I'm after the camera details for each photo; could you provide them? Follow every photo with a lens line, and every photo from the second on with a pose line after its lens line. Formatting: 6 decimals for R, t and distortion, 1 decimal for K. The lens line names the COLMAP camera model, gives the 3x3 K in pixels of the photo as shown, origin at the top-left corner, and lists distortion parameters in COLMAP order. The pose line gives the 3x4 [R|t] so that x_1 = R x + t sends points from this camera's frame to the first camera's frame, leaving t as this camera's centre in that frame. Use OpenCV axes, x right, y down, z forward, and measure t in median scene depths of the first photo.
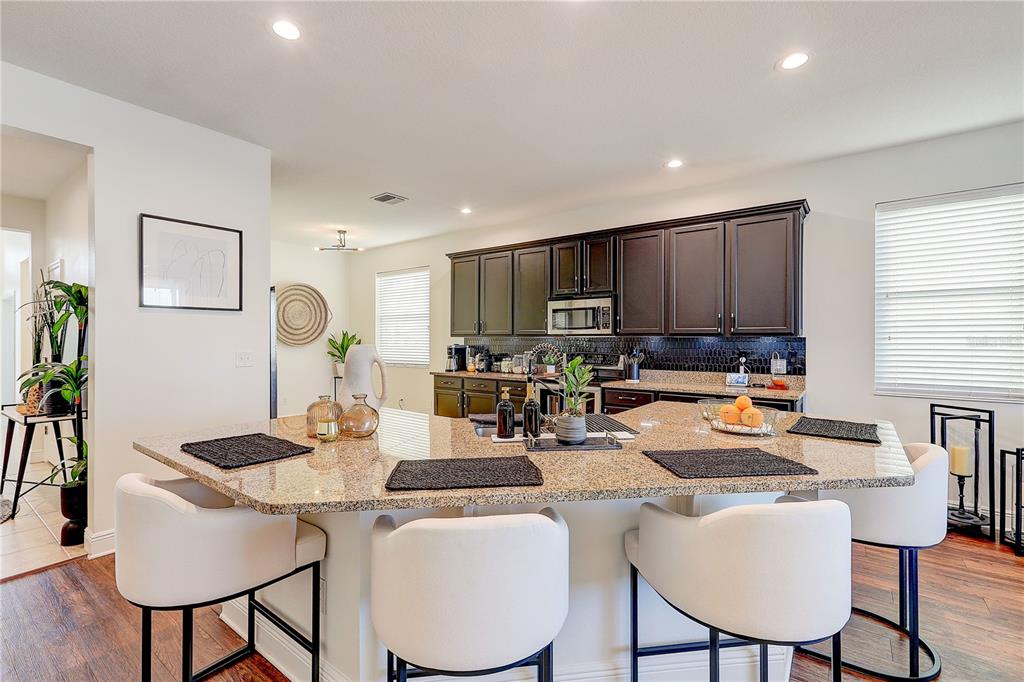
lens RADIAL K [[458.7, 0, 506.0], [0, 458.7, 334.1], [0, 0, 1]] dist [0.005591, 0.002803]
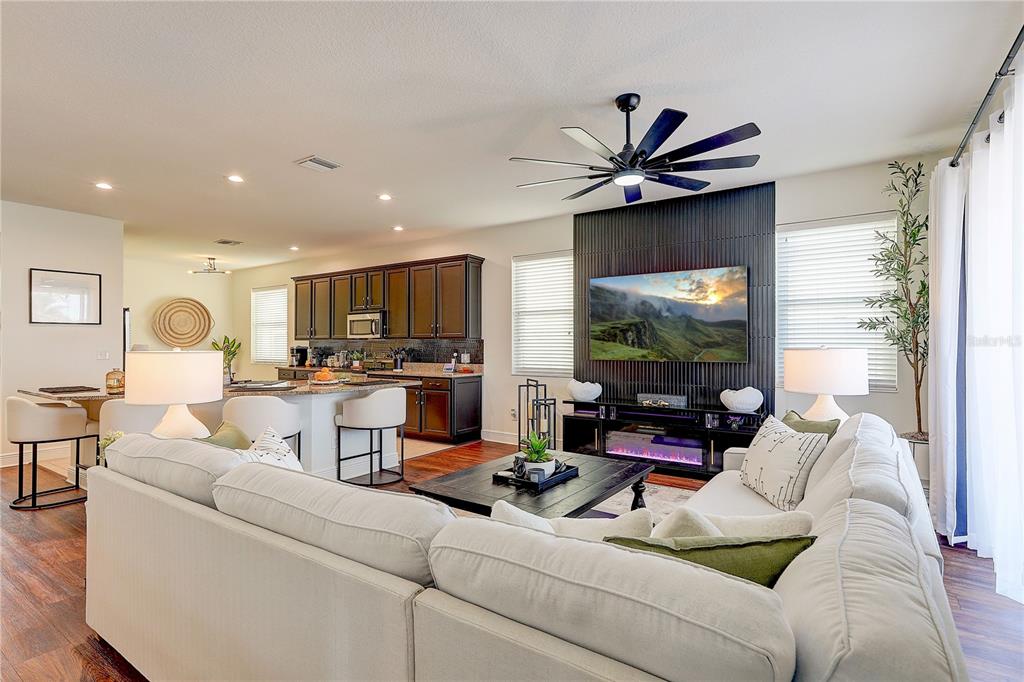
lens RADIAL K [[502.4, 0, 507.2], [0, 502.4, 336.6], [0, 0, 1]] dist [0.023945, 0.001684]
pose [[0.999314, -0.003246, 0.036888, 0.454459], [0.003270, 0.999994, -0.000605, -0.001597], [-0.036886, 0.000725, 0.999319, -0.486136]]
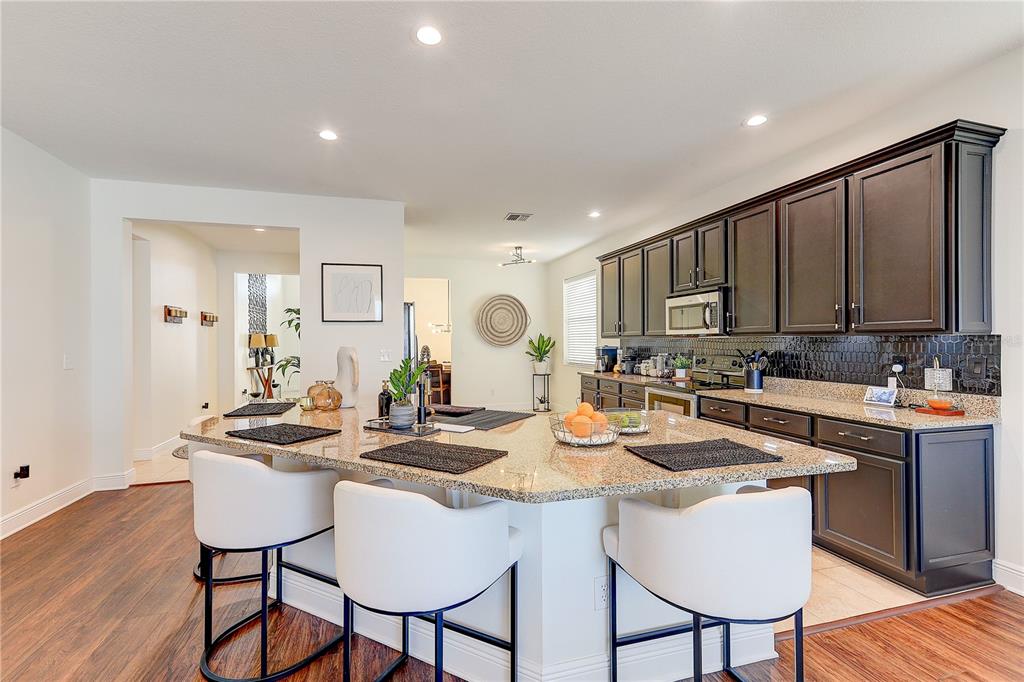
lens RADIAL K [[459.0, 0, 503.0], [0, 459.0, 339.1], [0, 0, 1]] dist [0.003980, 0.004362]
pose [[0.797050, -0.007925, -0.603862, 0.335420], [0.013921, 0.999889, 0.005252, -0.000299], [0.603753, -0.012592, 0.797072, 0.060597]]
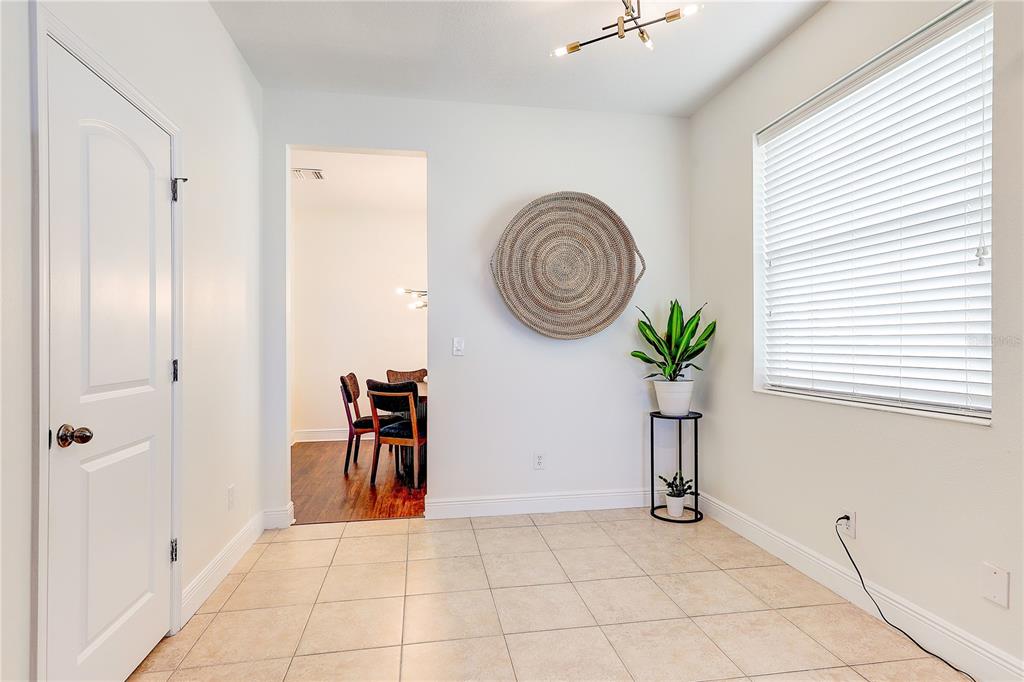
lens RADIAL K [[556.1, 0, 504.9], [0, 556.1, 334.3], [0, 0, 1]] dist [0.013509, 0.000237]
pose [[0.732609, -0.002668, -0.680644, -0.168011], [0.013735, 0.999847, 0.010864, 0.019588], [0.680511, -0.017308, 0.732534, 0.711257]]
